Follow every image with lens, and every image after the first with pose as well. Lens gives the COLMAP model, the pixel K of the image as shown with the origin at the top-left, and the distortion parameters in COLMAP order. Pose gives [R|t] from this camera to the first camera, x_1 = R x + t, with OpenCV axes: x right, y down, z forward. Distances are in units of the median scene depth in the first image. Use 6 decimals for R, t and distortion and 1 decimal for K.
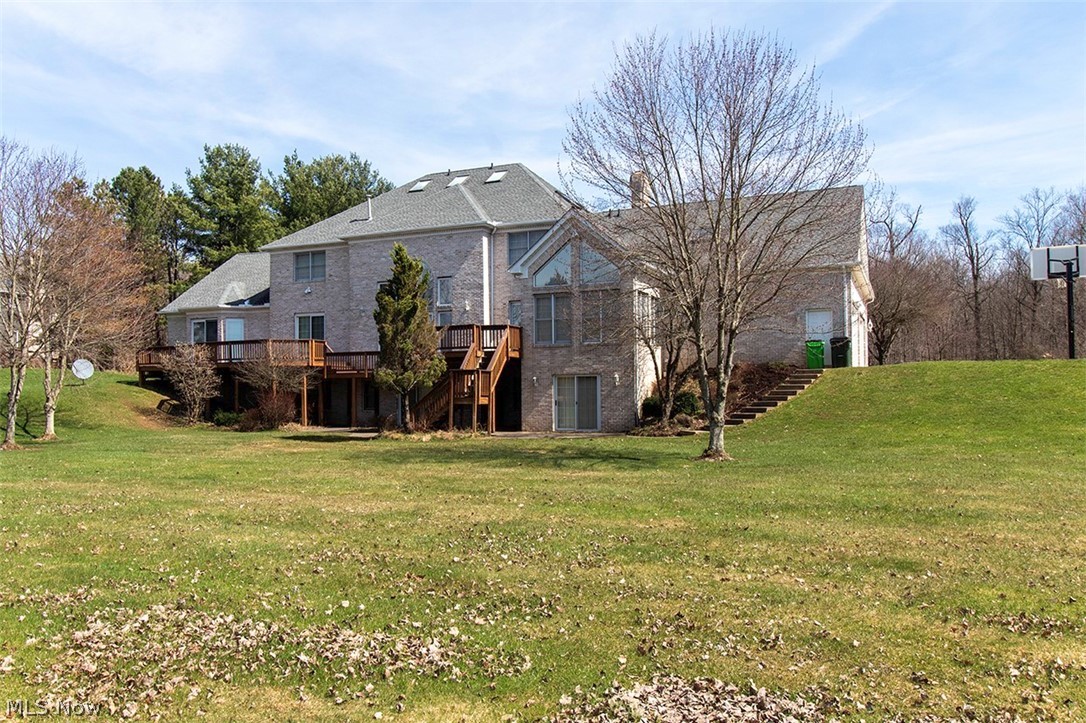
lens RADIAL K [[823.7, 0, 543.0], [0, 823.7, 361.5], [0, 0, 1]] dist [0.000908, 0.000227]
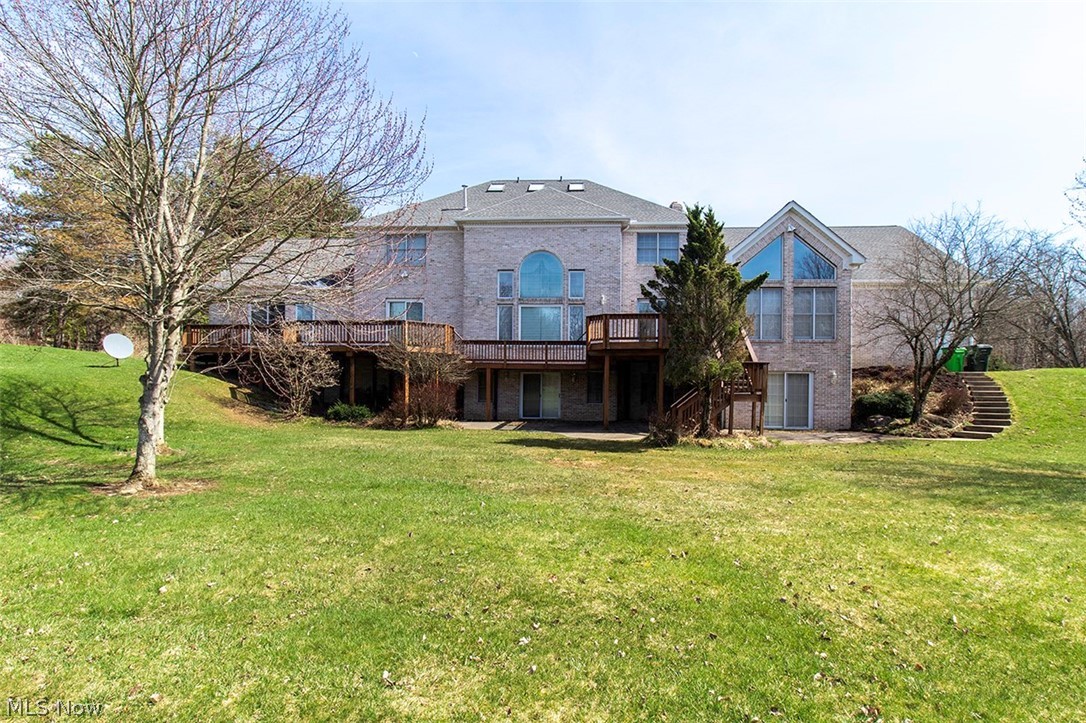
lens RADIAL K [[518.8, 0, 543.0], [0, 518.8, 361.5], [0, 0, 1]] dist [0.000078, 0.000004]
pose [[0.943093, 0.034500, 0.330734, -0.361904], [-0.032119, 0.999404, -0.012662, 0.017388], [-0.330974, 0.001318, 0.943639, 0.424471]]
